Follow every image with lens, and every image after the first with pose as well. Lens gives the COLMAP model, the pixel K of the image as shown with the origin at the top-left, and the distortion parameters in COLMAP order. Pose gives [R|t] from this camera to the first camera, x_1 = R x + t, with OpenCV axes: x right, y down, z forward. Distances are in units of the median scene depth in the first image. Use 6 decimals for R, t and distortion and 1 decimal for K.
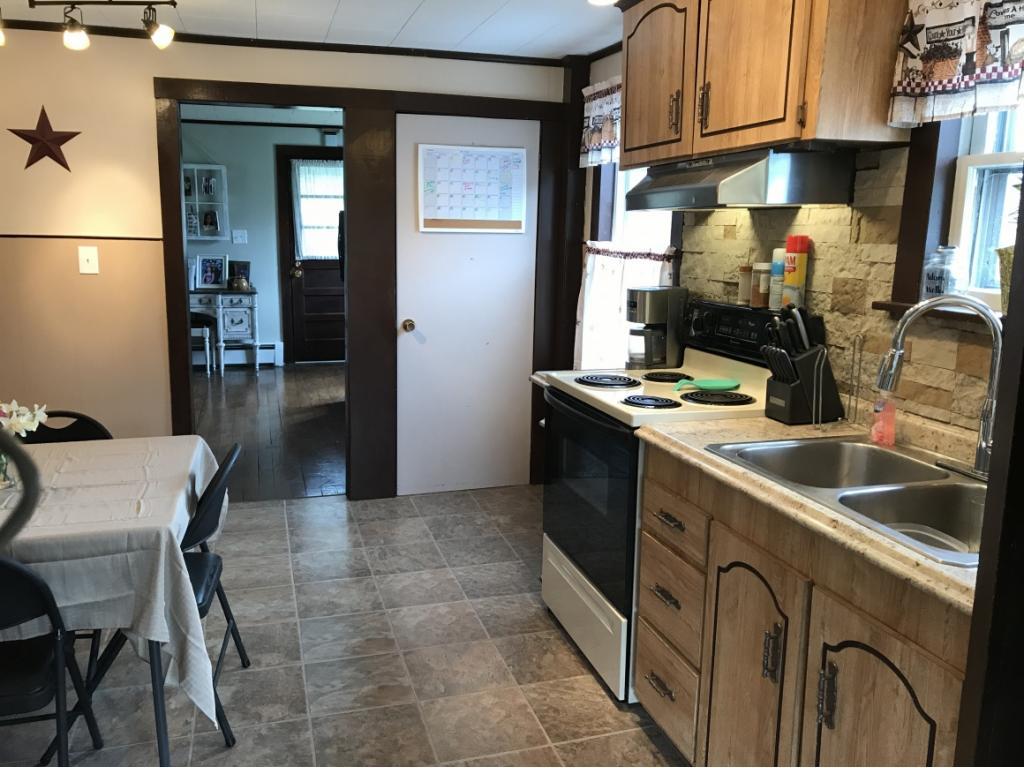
lens RADIAL K [[833.0, 0, 512.0], [0, 833.0, 384.0], [0, 0, 1]] dist [0.003490, -0.099869]
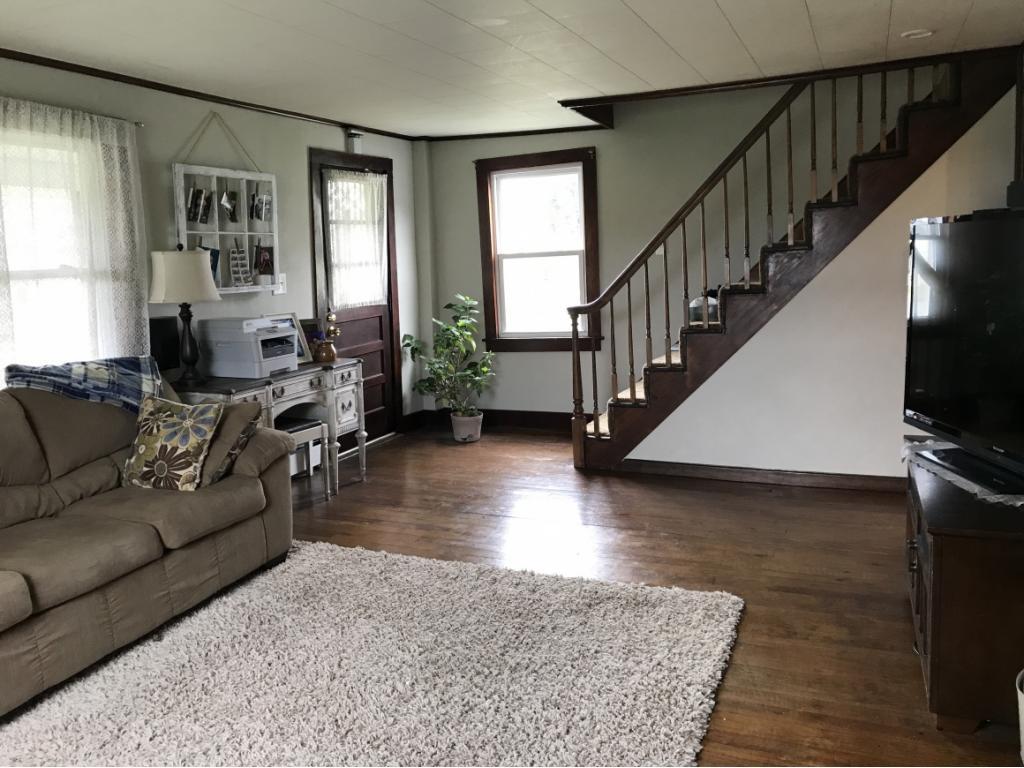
lens RADIAL K [[834.1, 0, 512.0], [0, 834.1, 384.0], [0, 0, 1]] dist [0.064891, -0.103483]
pose [[0.625714, -0.166456, 0.762086, -0.745478], [0.203538, 0.977963, 0.046493, -0.094922], [-0.753030, 0.126022, 0.645805, 0.451736]]
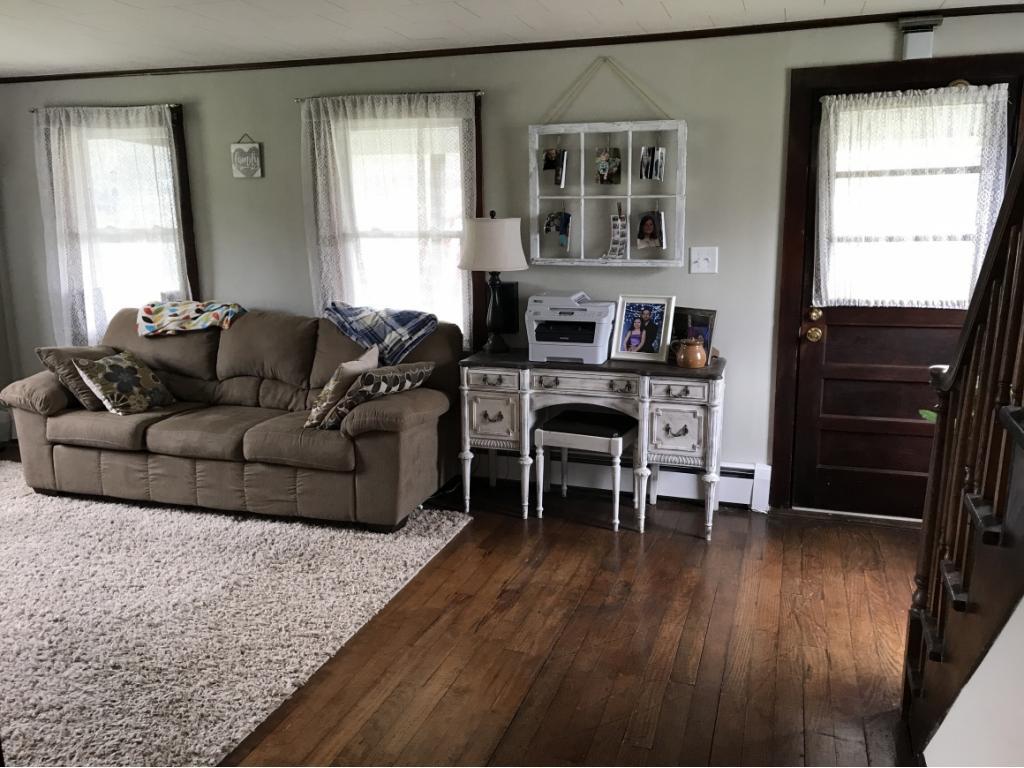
lens RADIAL K [[834.1, 0, 512.0], [0, 834.1, 384.0], [0, 0, 1]] dist [0.064891, -0.103483]
pose [[0.817159, 0.085634, -0.570016, -0.124024], [-0.091917, 0.995608, 0.017802, -0.100897], [0.569036, 0.037847, 0.821441, 0.518781]]
